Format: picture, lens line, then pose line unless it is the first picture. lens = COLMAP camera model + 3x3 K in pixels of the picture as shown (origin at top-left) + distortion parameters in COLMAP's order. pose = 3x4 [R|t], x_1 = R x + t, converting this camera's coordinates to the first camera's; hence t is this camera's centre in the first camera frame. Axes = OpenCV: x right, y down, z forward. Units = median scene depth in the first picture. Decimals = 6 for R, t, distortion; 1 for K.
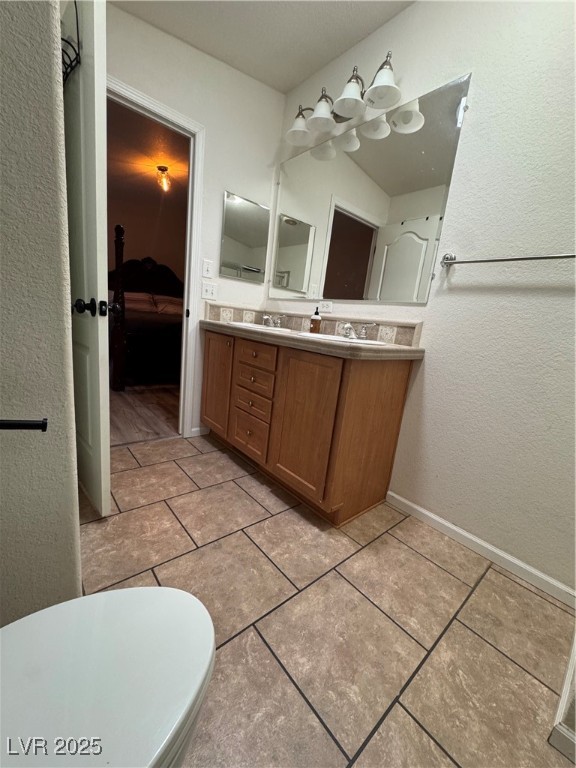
lens RADIAL K [[305.5, 0, 287.8], [0, 305.5, 382.3], [0, 0, 1]] dist [-0.002120, -0.000299]
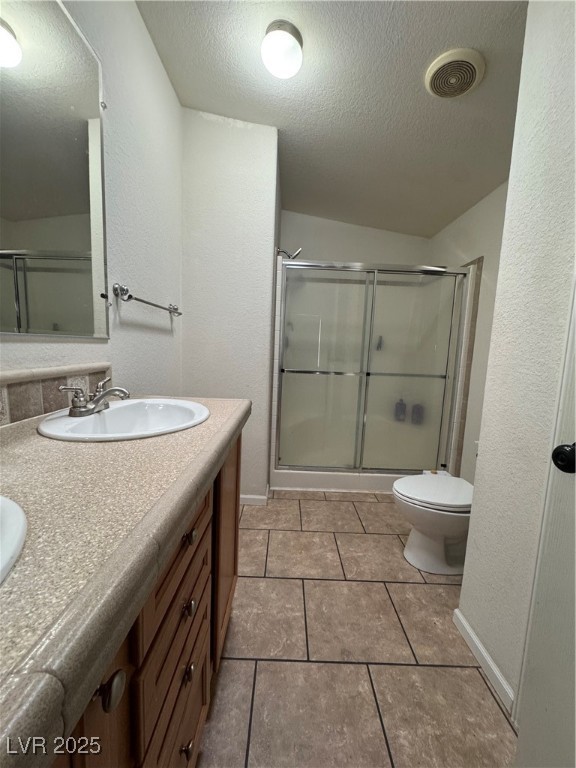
lens RADIAL K [[305.5, 0, 287.8], [0, 305.5, 382.3], [0, 0, 1]] dist [-0.002120, -0.000299]
pose [[-0.747210, -0.207977, 0.631207, -0.435804], [0.012392, 0.945247, 0.326120, -0.426936], [-0.664472, 0.251502, -0.703721, 1.342263]]
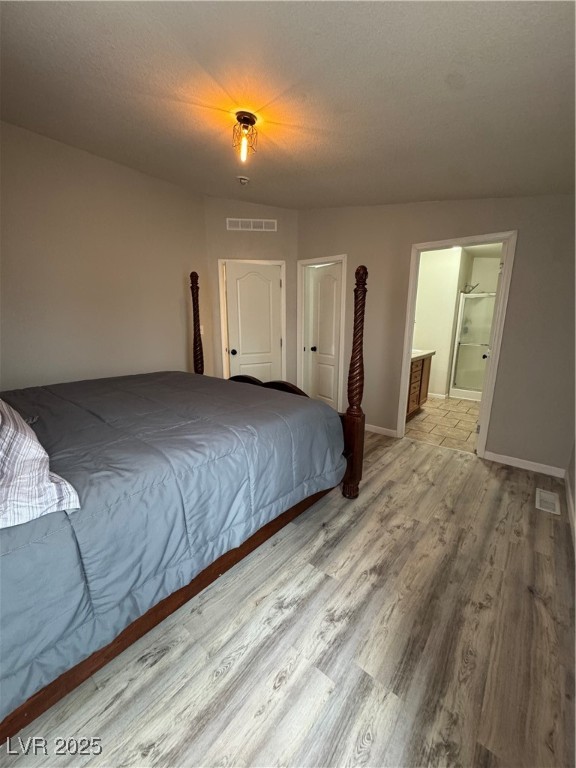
lens RADIAL K [[305.5, 0, 287.8], [0, 305.5, 382.3], [0, 0, 1]] dist [-0.002120, -0.000299]
pose [[-0.169957, -0.303768, 0.937465, -2.534056], [0.176269, 0.926592, 0.332201, -1.083784], [-0.969559, 0.221705, -0.103936, 2.635843]]
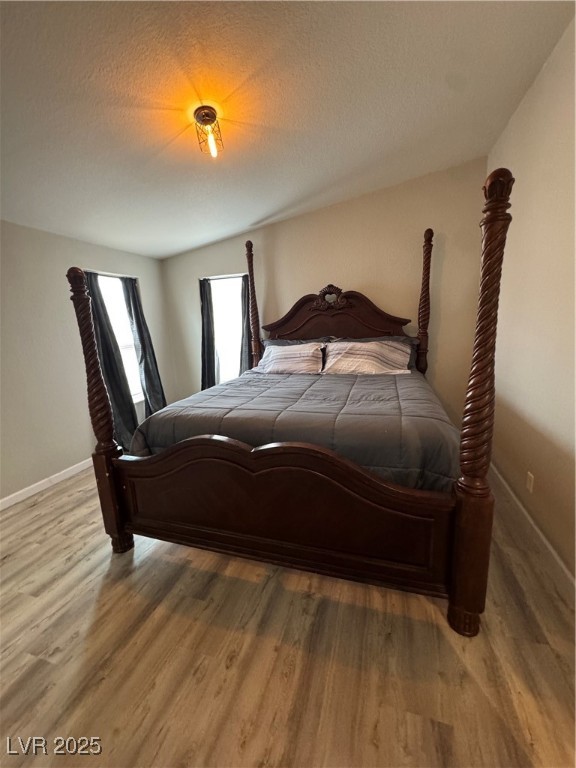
lens RADIAL K [[305.9, 0, 288.0], [0, 305.9, 384.0], [0, 0, 1]] dist [0.001976, 0.000233]
pose [[0.517934, 0.036329, -0.854649, 0.202690], [-0.075602, 0.997132, -0.003430, -0.688526], [0.852073, 0.066389, 0.519195, 2.150597]]
